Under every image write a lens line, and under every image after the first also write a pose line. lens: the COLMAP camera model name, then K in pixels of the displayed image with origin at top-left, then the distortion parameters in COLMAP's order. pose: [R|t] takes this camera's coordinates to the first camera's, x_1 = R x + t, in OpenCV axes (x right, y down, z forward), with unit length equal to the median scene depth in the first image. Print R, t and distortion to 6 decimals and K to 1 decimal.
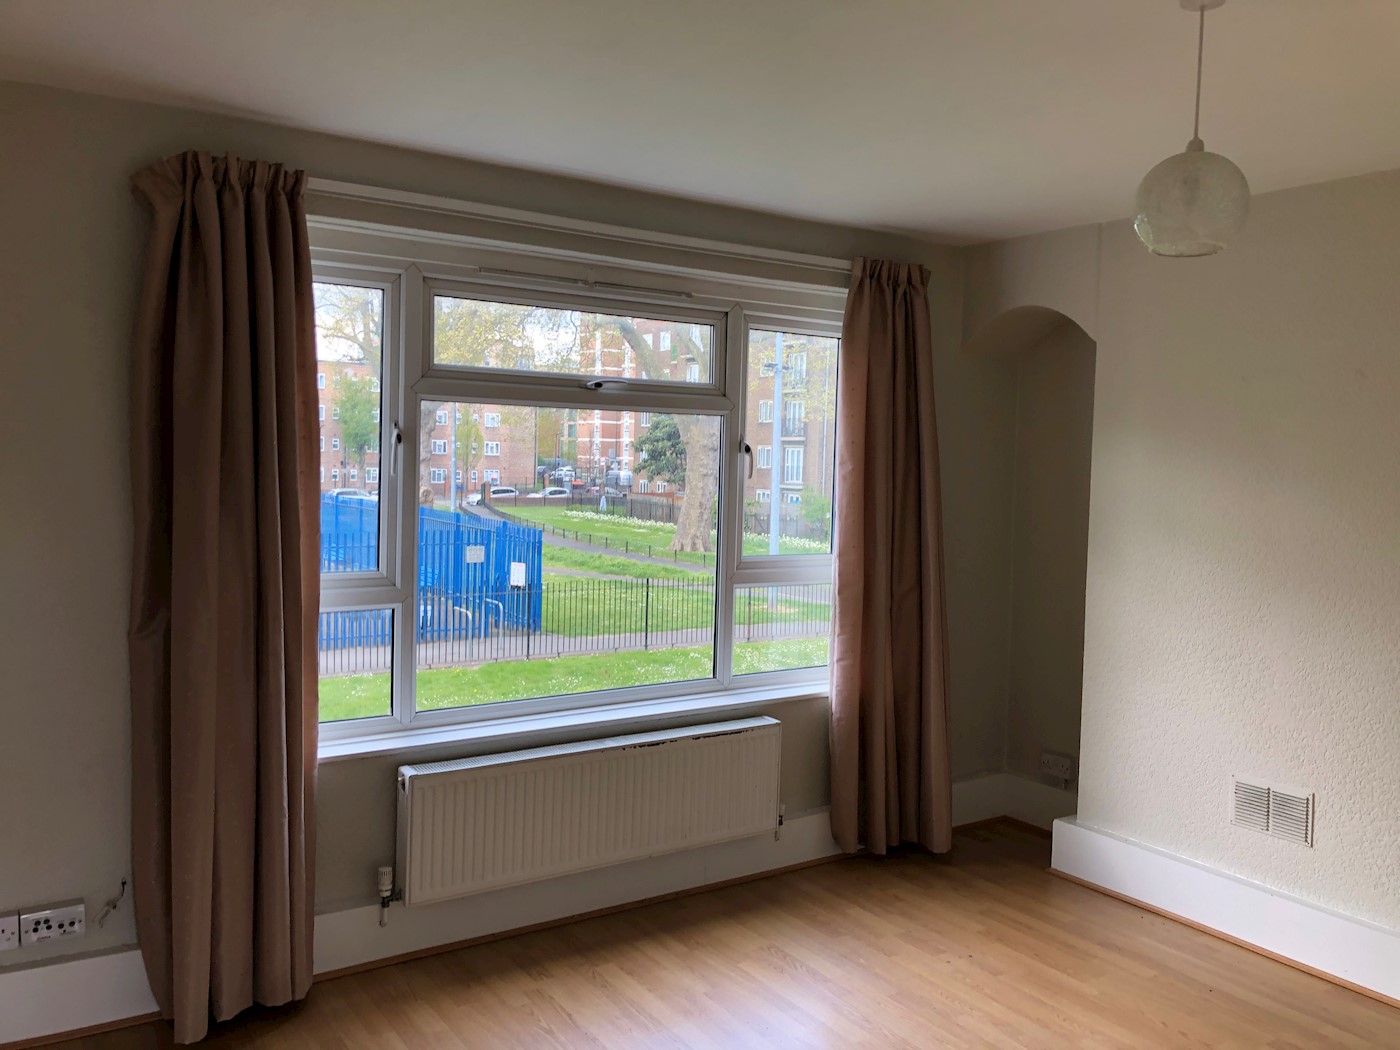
lens RADIAL K [[1150.4, 0, 705.4], [0, 1150.4, 525.5], [0, 0, 1]] dist [0.072593, -0.021393]
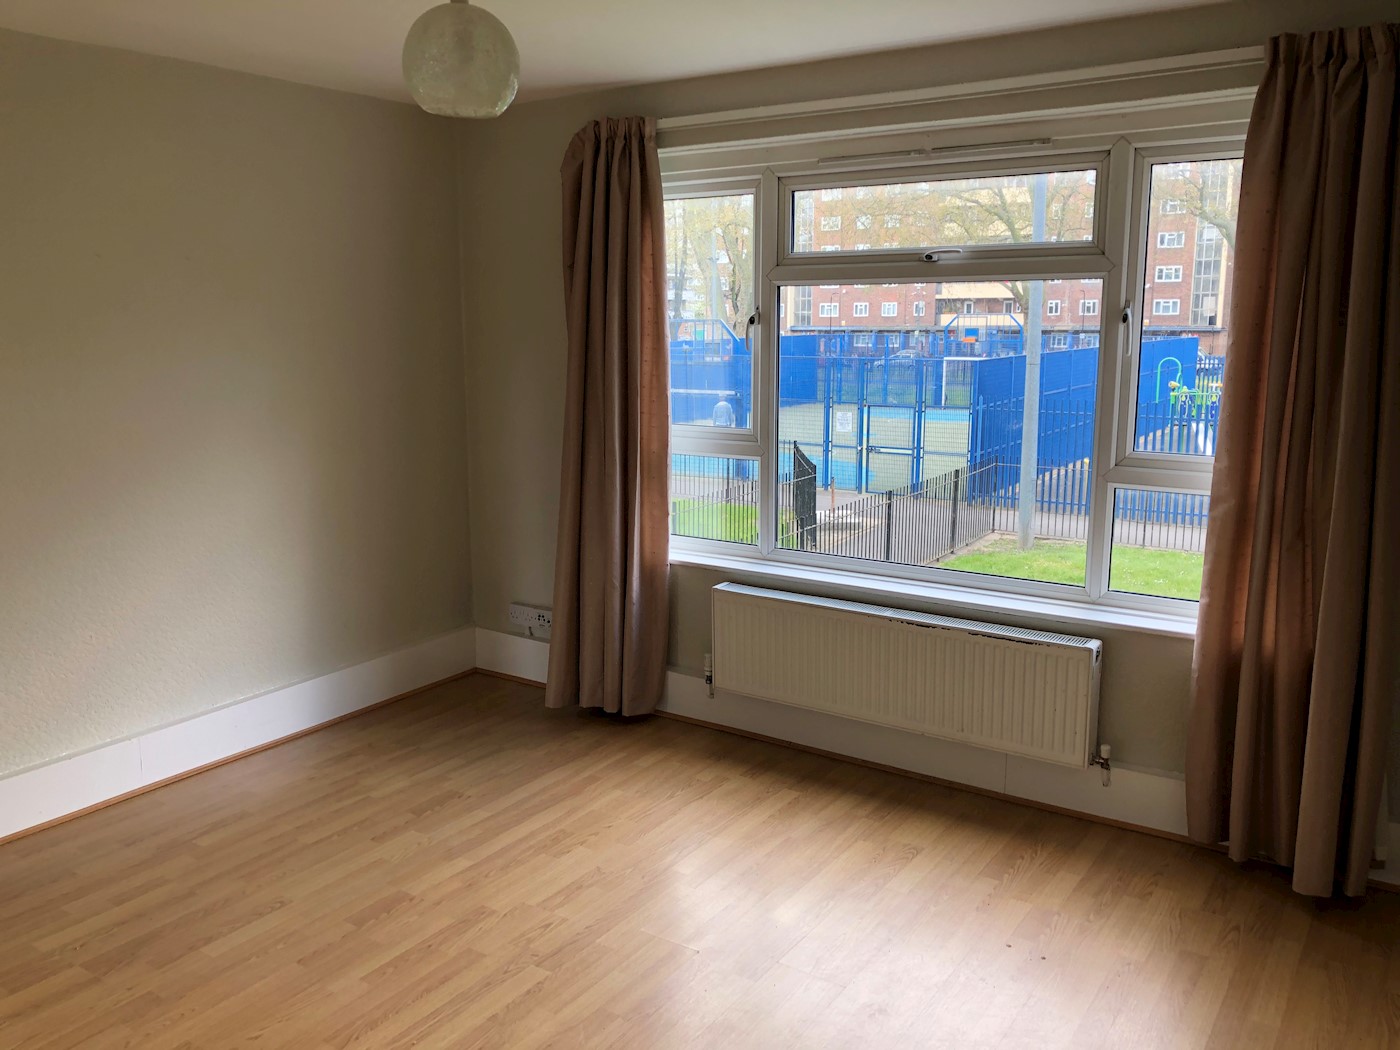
lens RADIAL K [[1150.4, 0, 704.1], [0, 1150.4, 527.5], [0, 0, 1]] dist [0.072593, -0.021393]
pose [[0.377542, 0.150311, -0.913711, 0.820636], [-0.042629, 0.988513, 0.145002, -0.031267], [0.925011, -0.015794, 0.379613, 0.473774]]
